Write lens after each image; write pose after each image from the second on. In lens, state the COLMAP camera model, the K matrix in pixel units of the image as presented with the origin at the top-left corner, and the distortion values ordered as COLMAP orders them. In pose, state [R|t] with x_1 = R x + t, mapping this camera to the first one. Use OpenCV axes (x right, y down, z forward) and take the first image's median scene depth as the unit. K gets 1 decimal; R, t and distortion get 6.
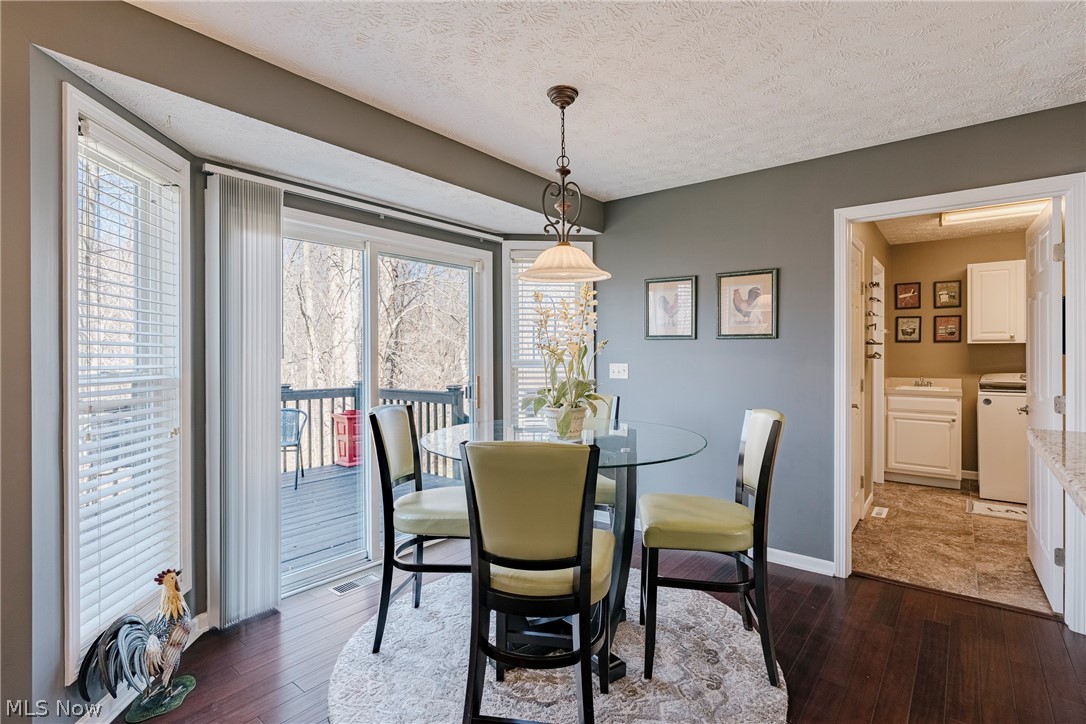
lens RADIAL K [[528.2, 0, 539.5], [0, 528.2, 351.7], [0, 0, 1]] dist [-0.011102, 0.002644]
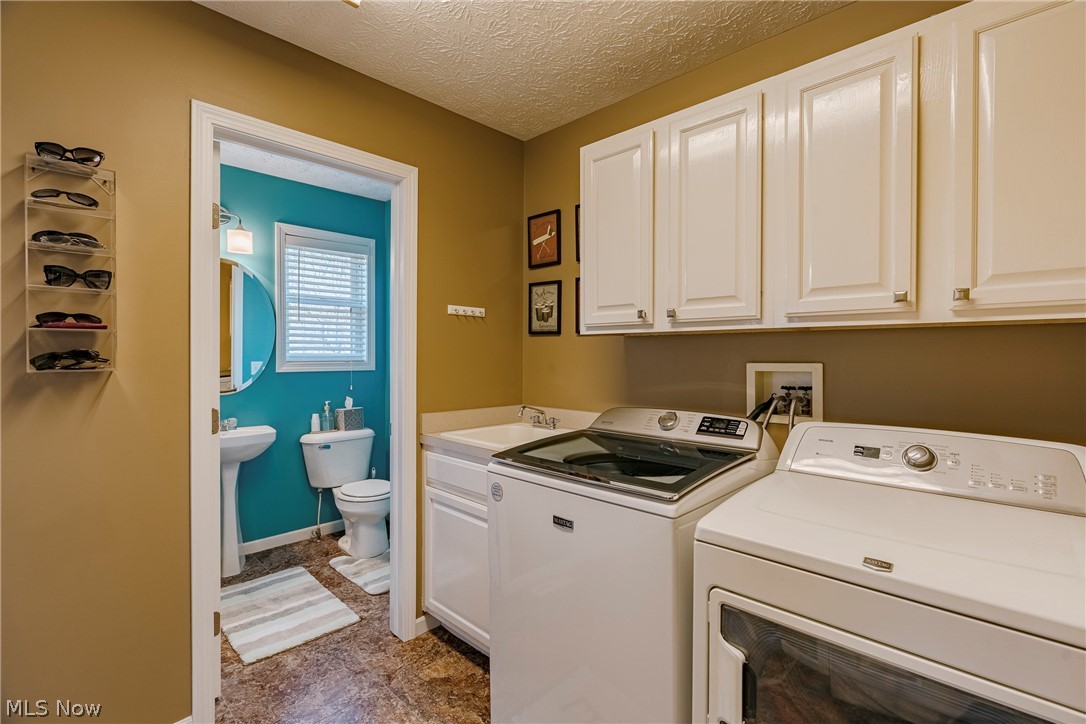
lens RADIAL K [[493.2, 0, 546.7], [0, 493.2, 358.9], [0, 0, 1]] dist [-0.011895, 0.003612]
pose [[0.994921, 0.004720, -0.100543, 0.839479], [-0.003745, 0.999944, 0.009890, 0.000069], [0.100584, -0.009463, 0.994884, 0.605802]]
